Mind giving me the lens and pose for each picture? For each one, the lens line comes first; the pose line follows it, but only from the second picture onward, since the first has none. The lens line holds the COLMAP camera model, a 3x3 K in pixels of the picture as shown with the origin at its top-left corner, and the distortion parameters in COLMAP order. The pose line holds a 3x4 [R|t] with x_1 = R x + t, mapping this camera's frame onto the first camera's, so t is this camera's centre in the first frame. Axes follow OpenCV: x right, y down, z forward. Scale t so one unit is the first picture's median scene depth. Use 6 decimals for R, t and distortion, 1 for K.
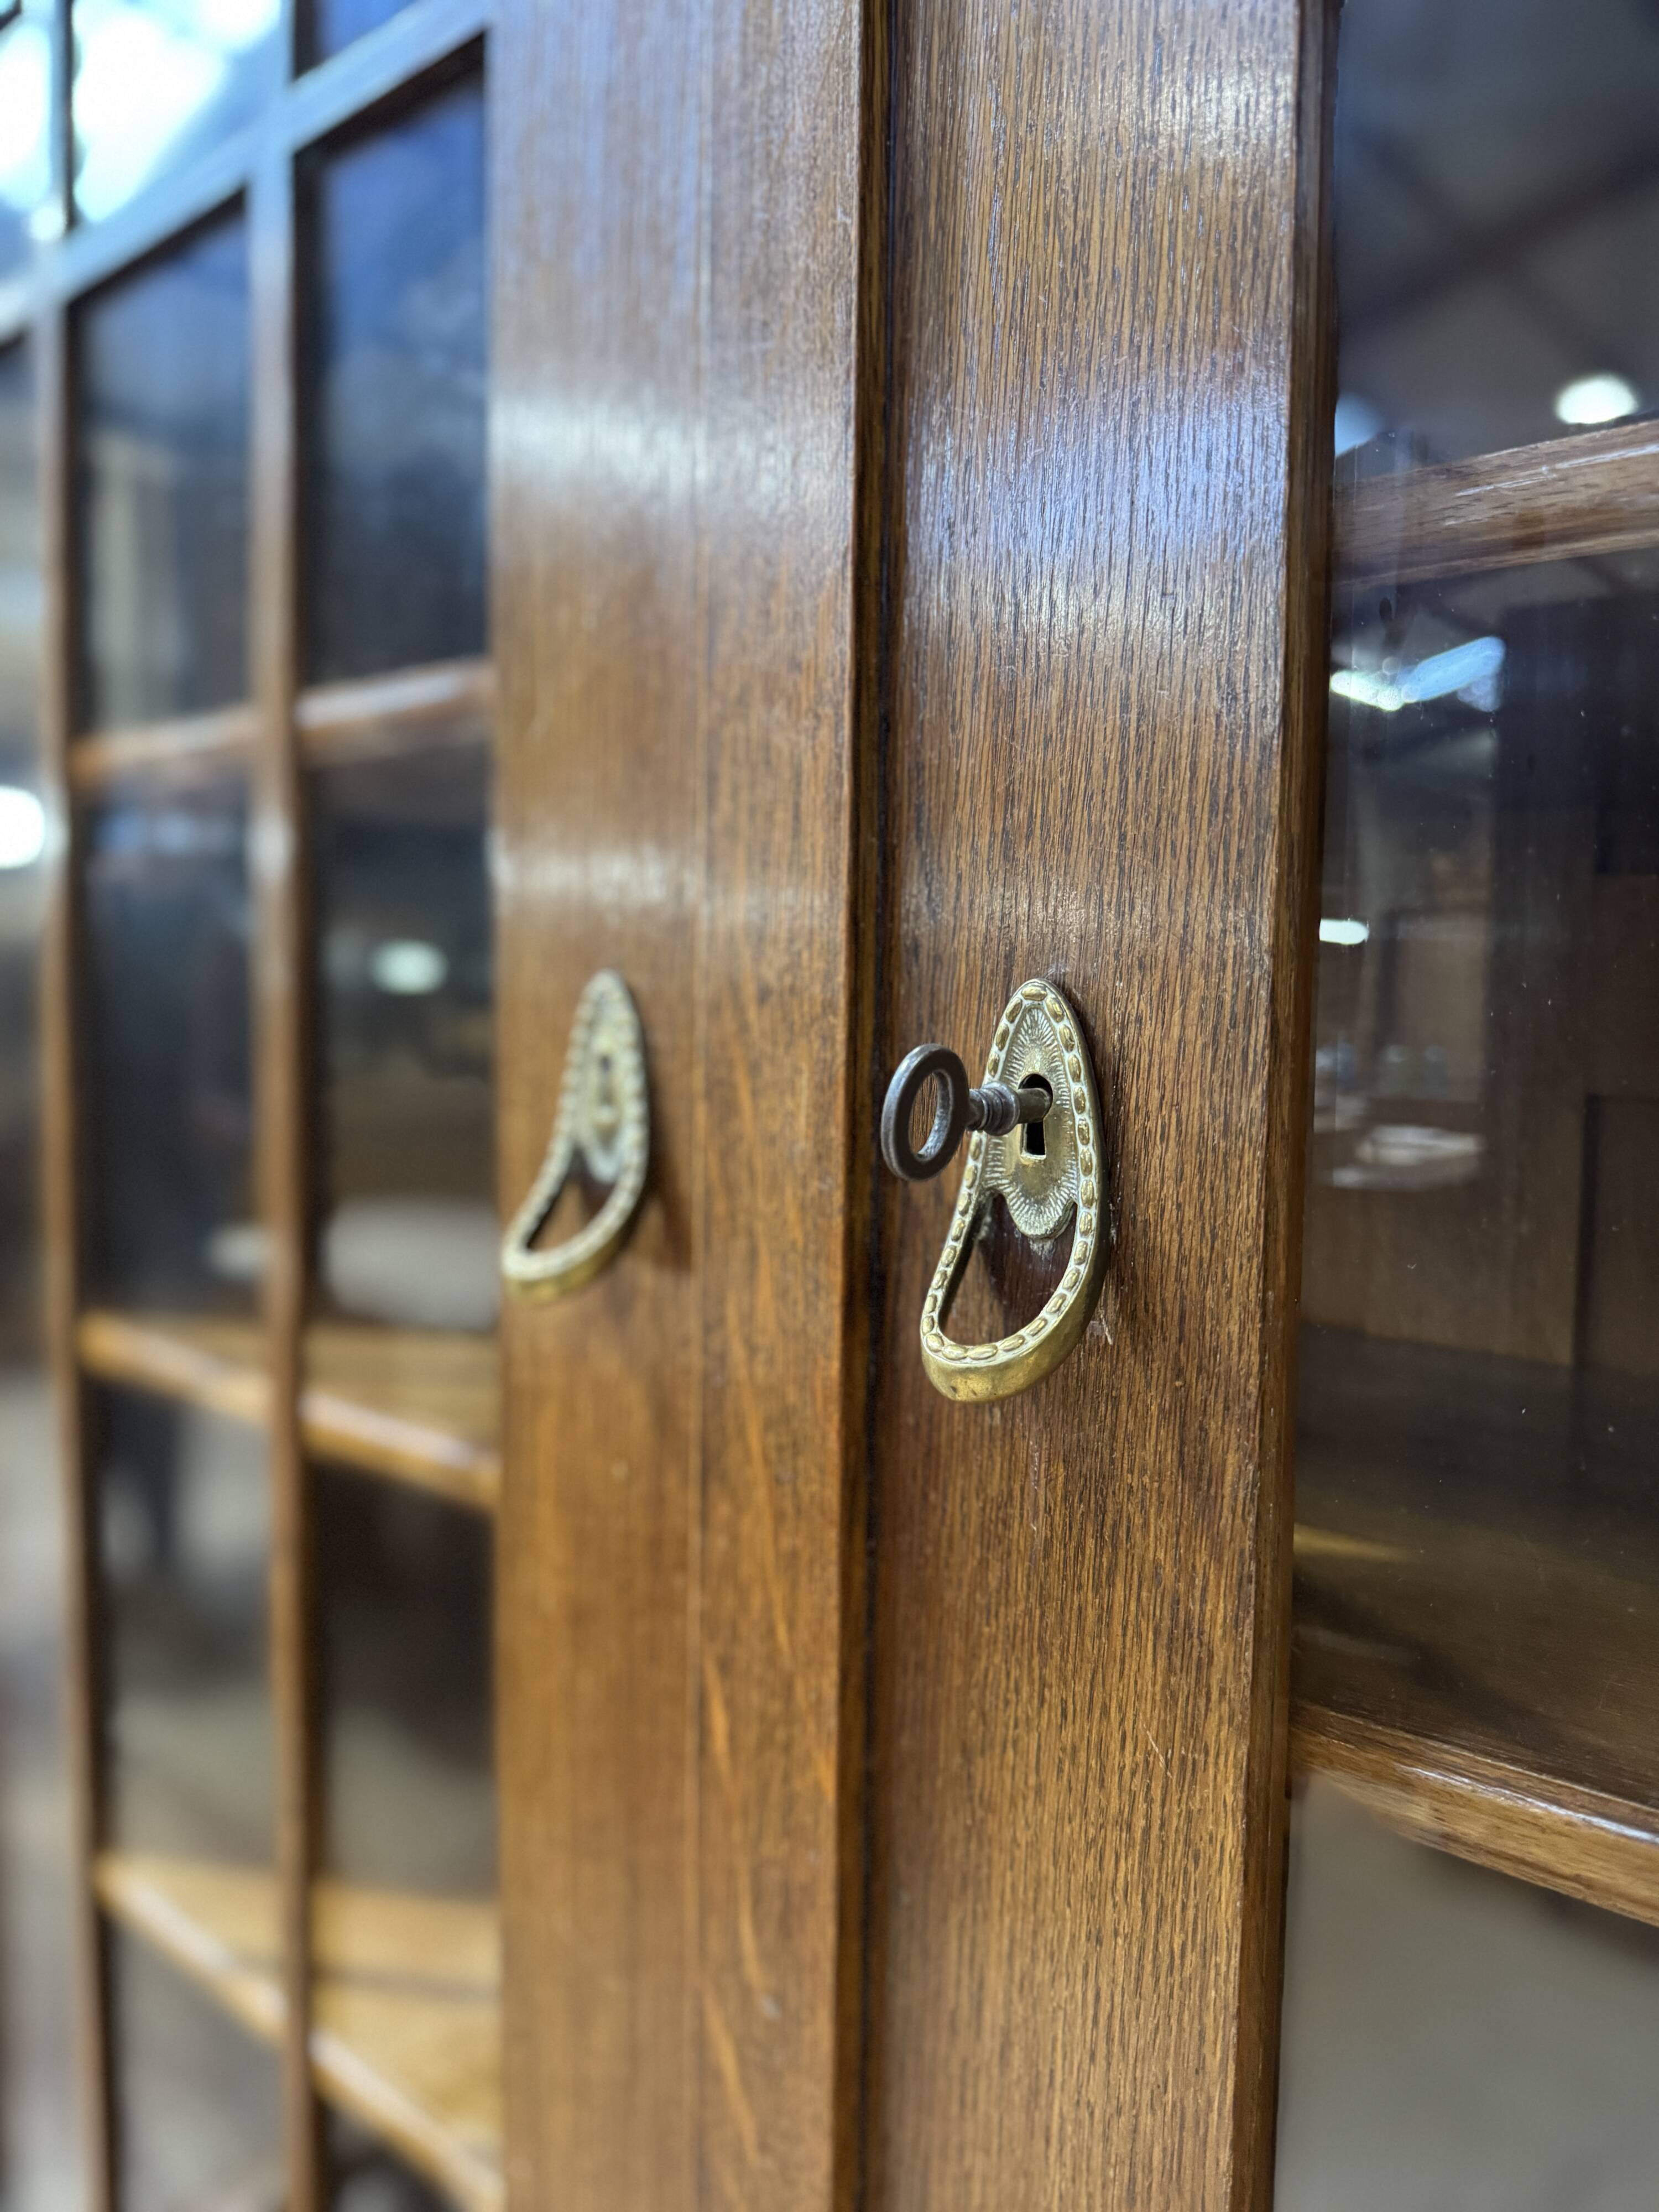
lens RADIAL K [[1575.6, 0, 833.1], [0, 1575.6, 1106.4], [0, 0, 1]] dist [0.014042, -0.020948]
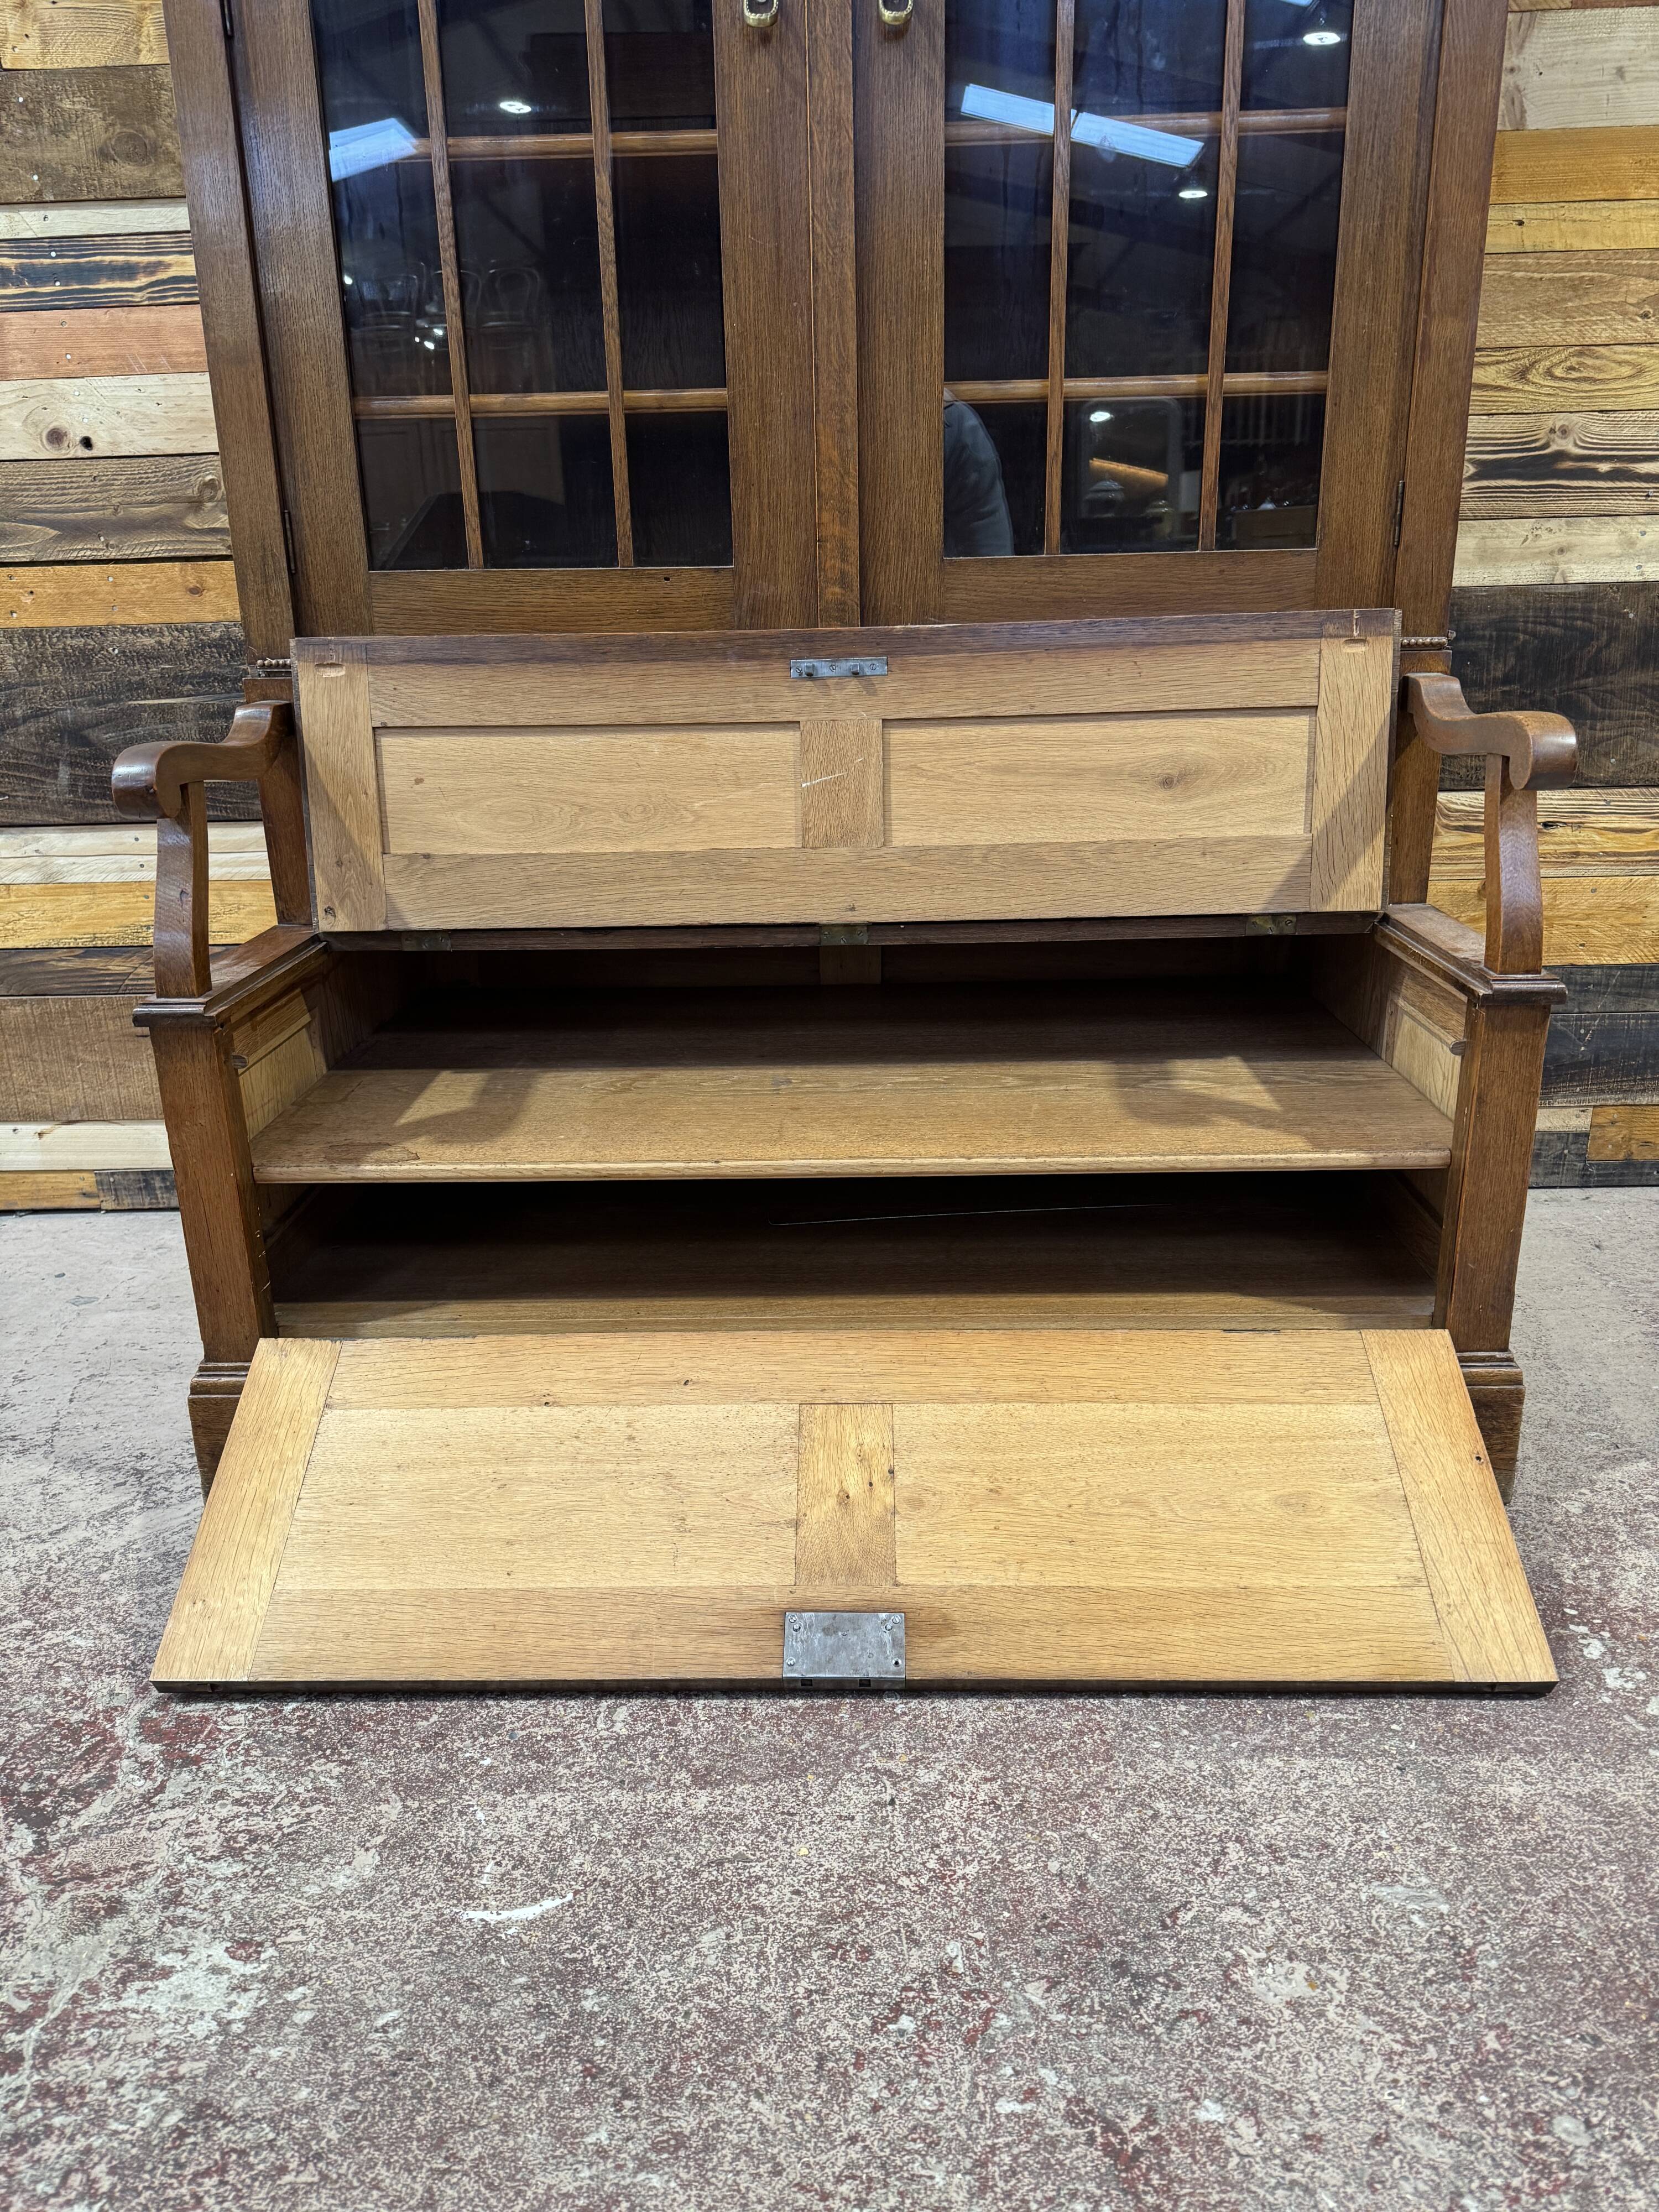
lens RADIAL K [[1575.6, 0, 825.0], [0, 1575.6, 1110.6], [0, 0, 1]] dist [0.014042, -0.020948]
pose [[0.757402, -0.231683, 0.610464, -3.568320], [0.077438, 0.960207, 0.268340, 1.925152], [-0.648341, -0.155968, 0.745203, -2.853821]]
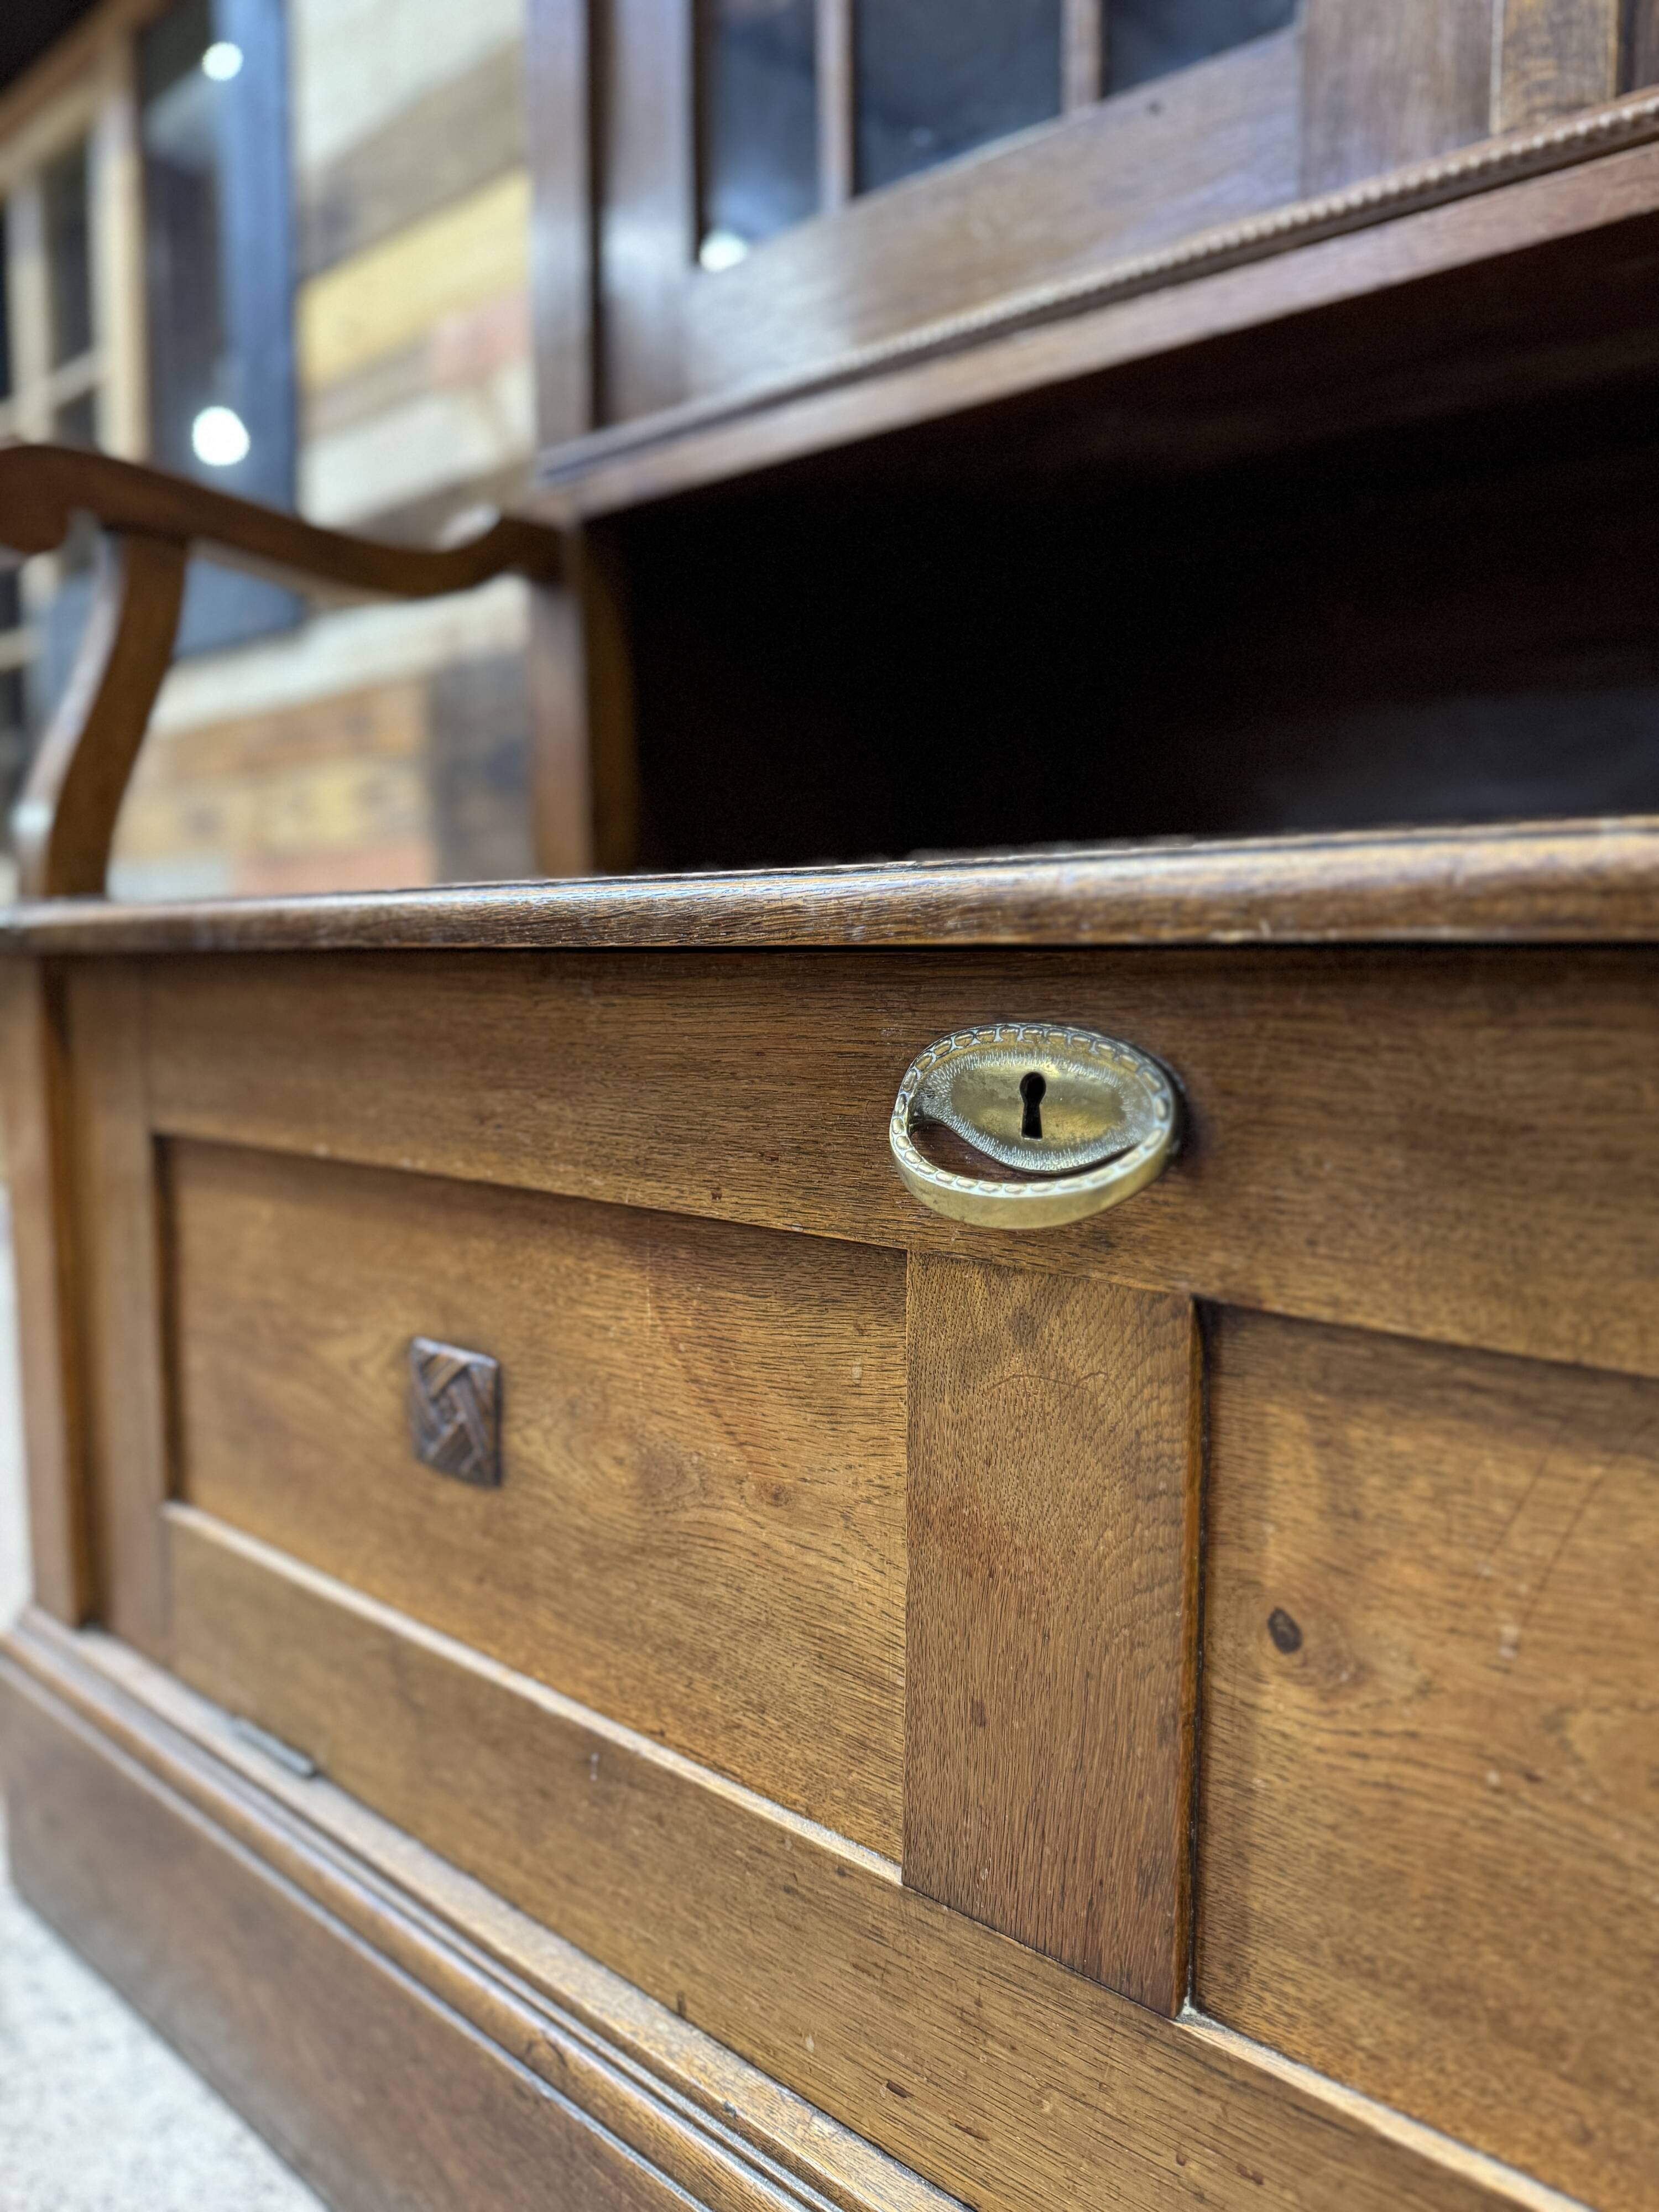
lens RADIAL K [[1575.6, 0, 837.7], [0, 1575.6, 1112.4], [0, 0, 1]] dist [0.014042, -0.020948]
pose [[0.999904, -0.013872, 0.000044, -0.911494], [0.013863, 0.999350, 0.033263, 2.930069], [-0.000505, -0.033259, 0.999447, -0.724357]]
